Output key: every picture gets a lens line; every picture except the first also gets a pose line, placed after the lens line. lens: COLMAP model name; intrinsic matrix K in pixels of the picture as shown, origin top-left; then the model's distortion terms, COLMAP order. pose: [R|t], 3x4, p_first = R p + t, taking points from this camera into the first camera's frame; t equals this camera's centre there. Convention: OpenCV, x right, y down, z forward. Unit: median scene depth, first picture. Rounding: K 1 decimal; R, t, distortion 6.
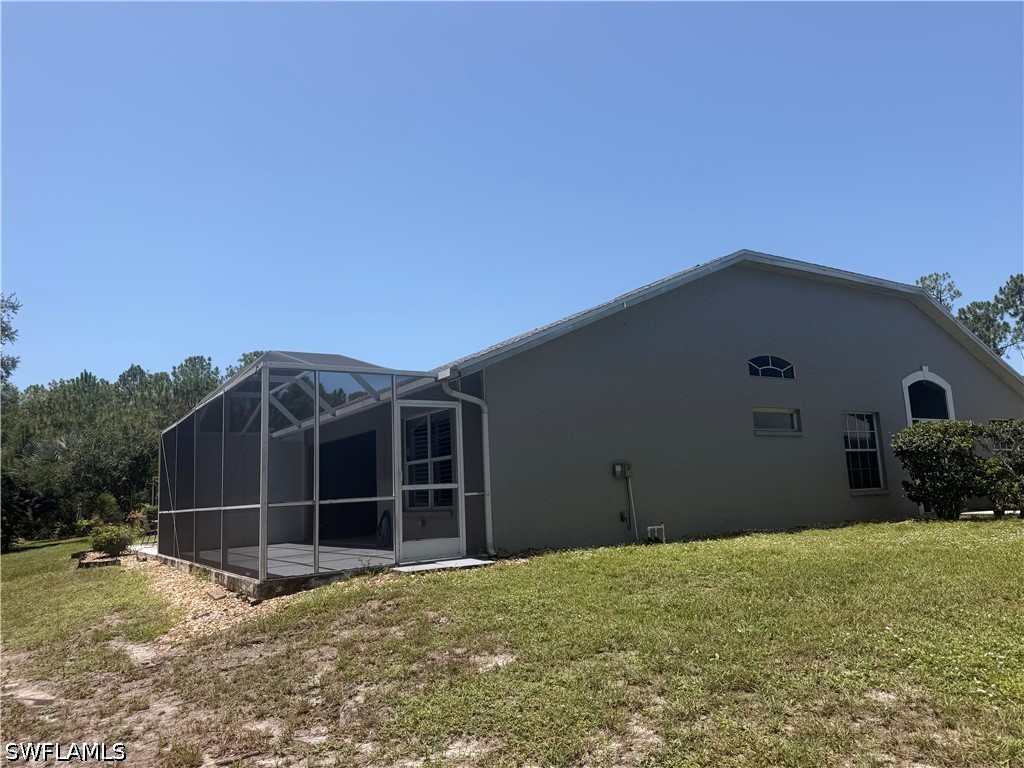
lens RADIAL K [[714.2, 0, 513.1], [0, 714.2, 384.5], [0, 0, 1]] dist [0.002483, 0.000371]
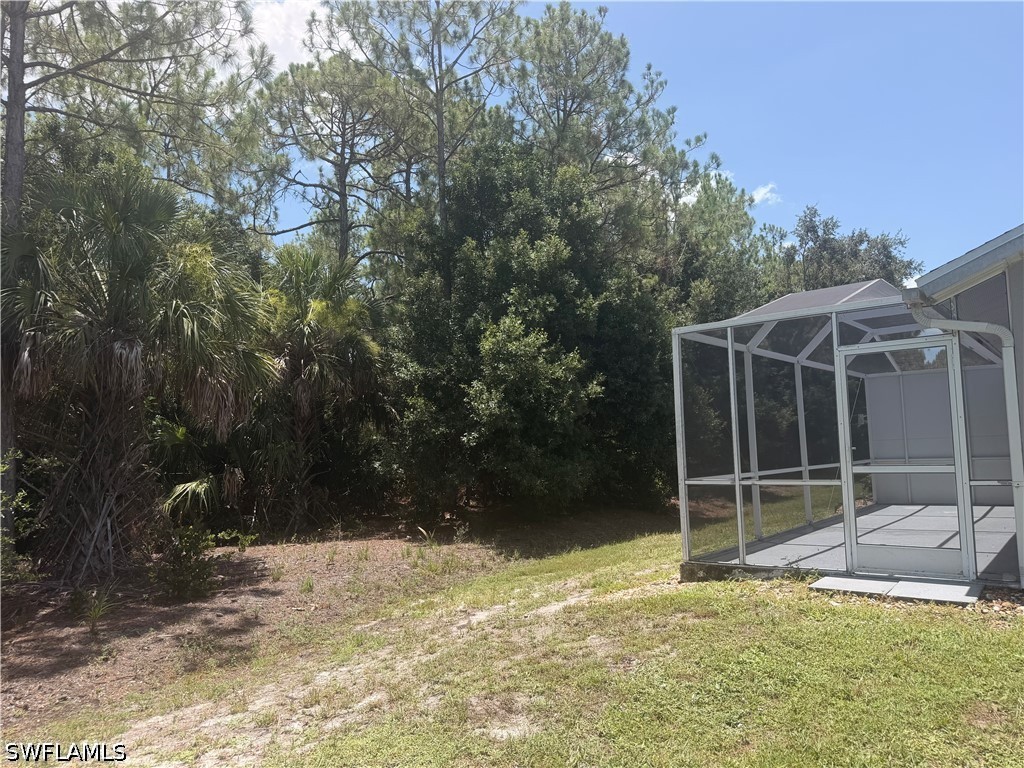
lens RADIAL K [[714.2, 0, 512.5], [0, 714.2, 384.3], [0, 0, 1]] dist [0.002483, 0.000371]
pose [[0.298976, -0.042606, -0.953309, 0.404807], [0.156879, 0.987605, 0.005061, 0.003354], [0.941277, -0.151067, 0.301954, 0.446682]]
